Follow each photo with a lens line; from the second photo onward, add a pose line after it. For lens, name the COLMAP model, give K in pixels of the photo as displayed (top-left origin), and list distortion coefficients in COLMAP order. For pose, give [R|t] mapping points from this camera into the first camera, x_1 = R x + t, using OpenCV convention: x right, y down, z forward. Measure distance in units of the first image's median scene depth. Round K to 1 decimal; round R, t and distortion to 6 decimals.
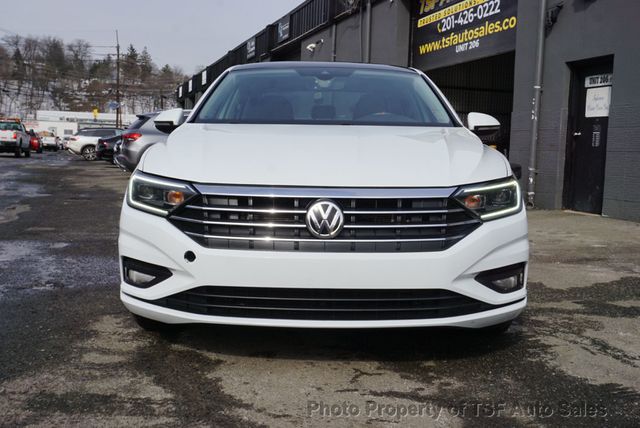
lens RADIAL K [[726.6, 0, 320.0], [0, 726.6, 216.0], [0, 0, 1]] dist [-0.013339, 0.000000]
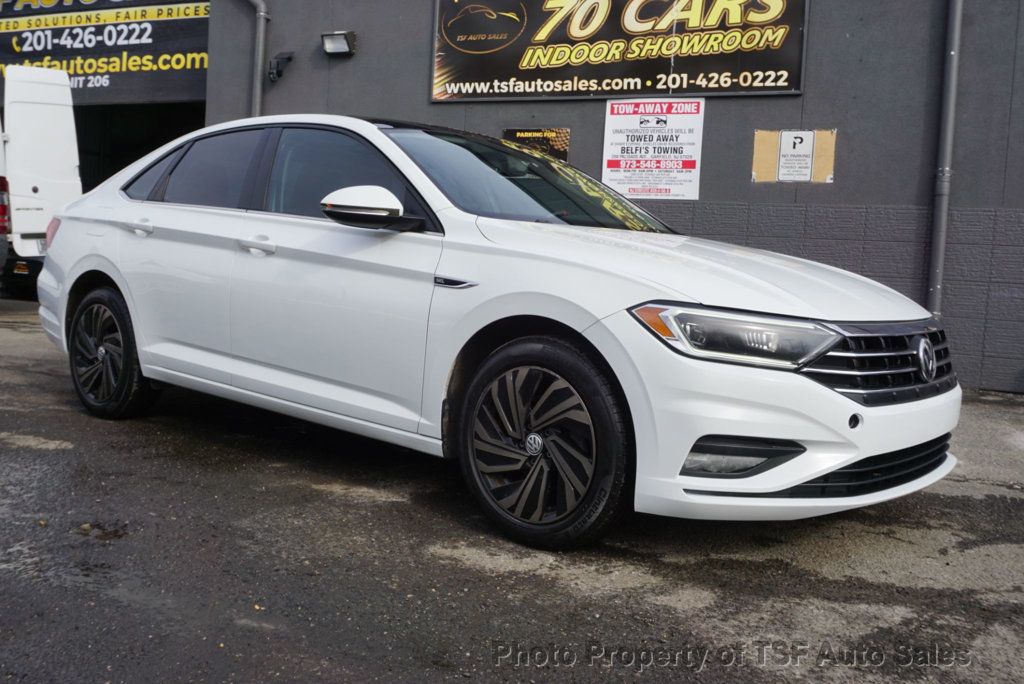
lens RADIAL K [[950.1, 0, 506.7], [0, 950.1, 339.2], [0, 0, 1]] dist [0.004916, 0.000000]
pose [[0.634324, -0.051282, 0.771364, -0.264407], [0.034176, 0.998682, 0.038291, -0.017793], [-0.772311, 0.002073, 0.635241, 0.150716]]
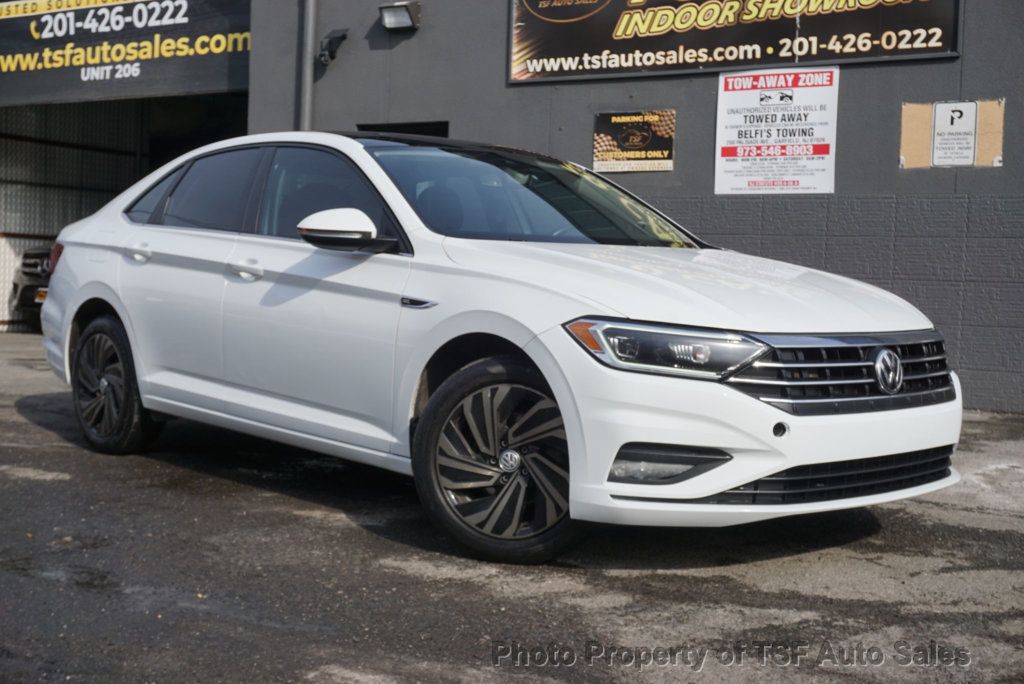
lens RADIAL K [[1325.5, 0, 513.5], [0, 1325.5, 345.0], [0, 0, 1]] dist [0.044733, 0.000000]
pose [[0.735180, -0.040703, 0.676648, -0.302698], [0.051347, 0.998672, 0.004285, -0.012198], [-0.675924, 0.031594, 0.736294, 0.037673]]
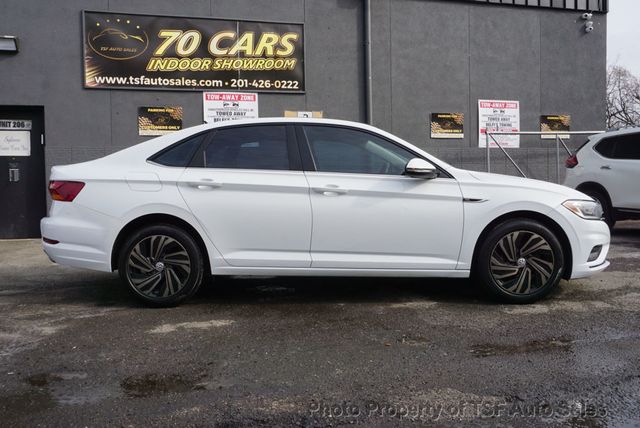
lens RADIAL K [[561.4, 0, 312.9], [0, 561.4, 218.9], [0, 0, 1]] dist [-0.021936, 0.011778]
pose [[0.003411, -0.095070, 0.995465, -0.419802], [0.108387, 0.989641, 0.094142, -0.055200], [-0.994103, 0.107574, 0.013680, 0.417192]]
